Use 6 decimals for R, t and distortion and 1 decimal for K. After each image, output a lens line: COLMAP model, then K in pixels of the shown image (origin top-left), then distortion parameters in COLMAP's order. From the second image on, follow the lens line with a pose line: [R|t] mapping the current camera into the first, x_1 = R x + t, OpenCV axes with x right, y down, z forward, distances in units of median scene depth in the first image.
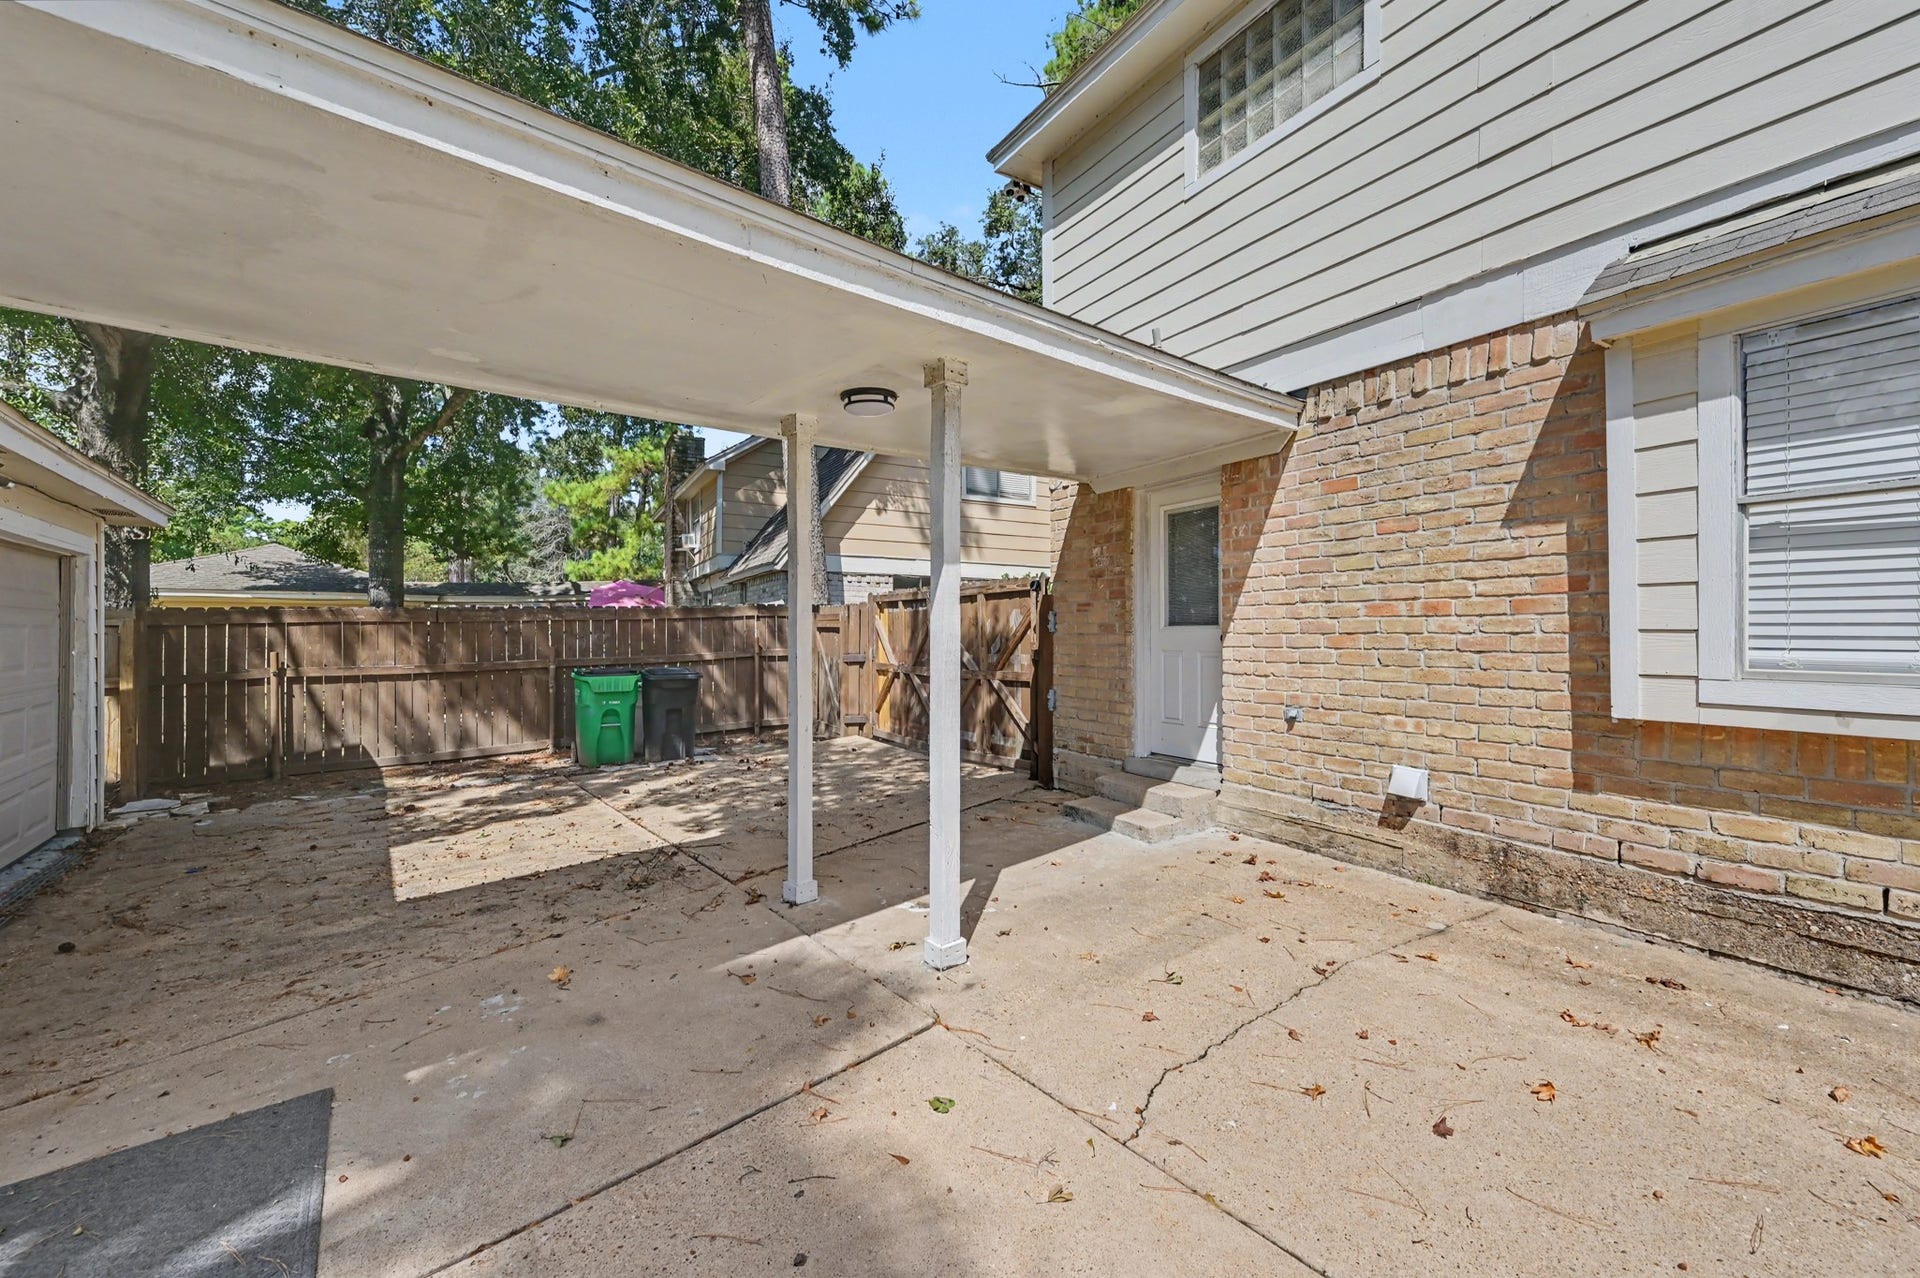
lens RADIAL K [[775.8, 0, 959.0], [0, 775.8, 630.5], [0, 0, 1]] dist [-0.001601, -0.000191]
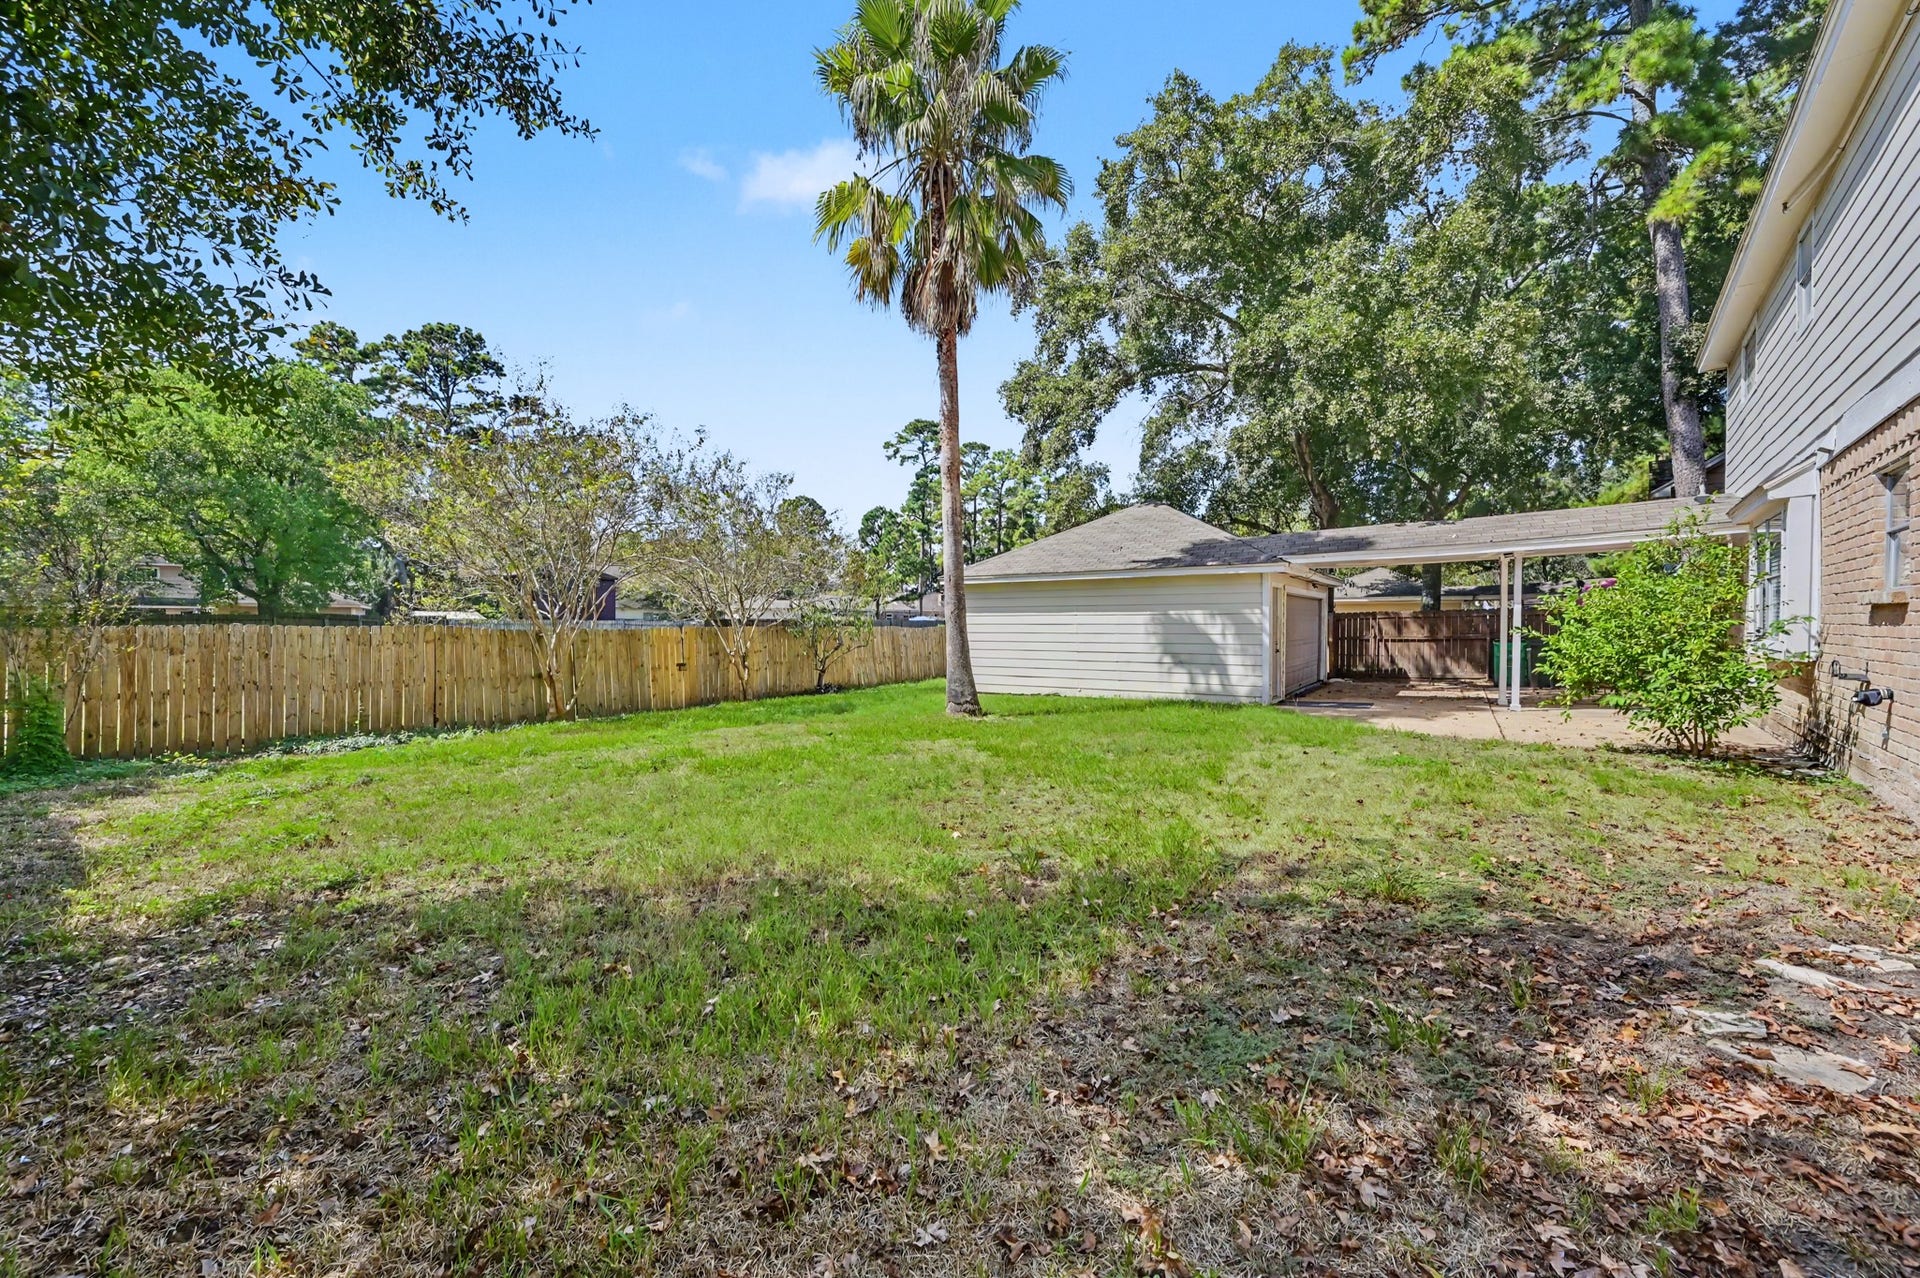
lens RADIAL K [[775.8, 0, 957.4], [0, 775.8, 633.0], [0, 0, 1]] dist [-0.001601, -0.000191]
pose [[0.322737, 0.009974, -0.946436, 1.070632], [0.002513, 0.999932, 0.011395, 0.005586], [0.946485, -0.006056, 0.322690, -1.101143]]
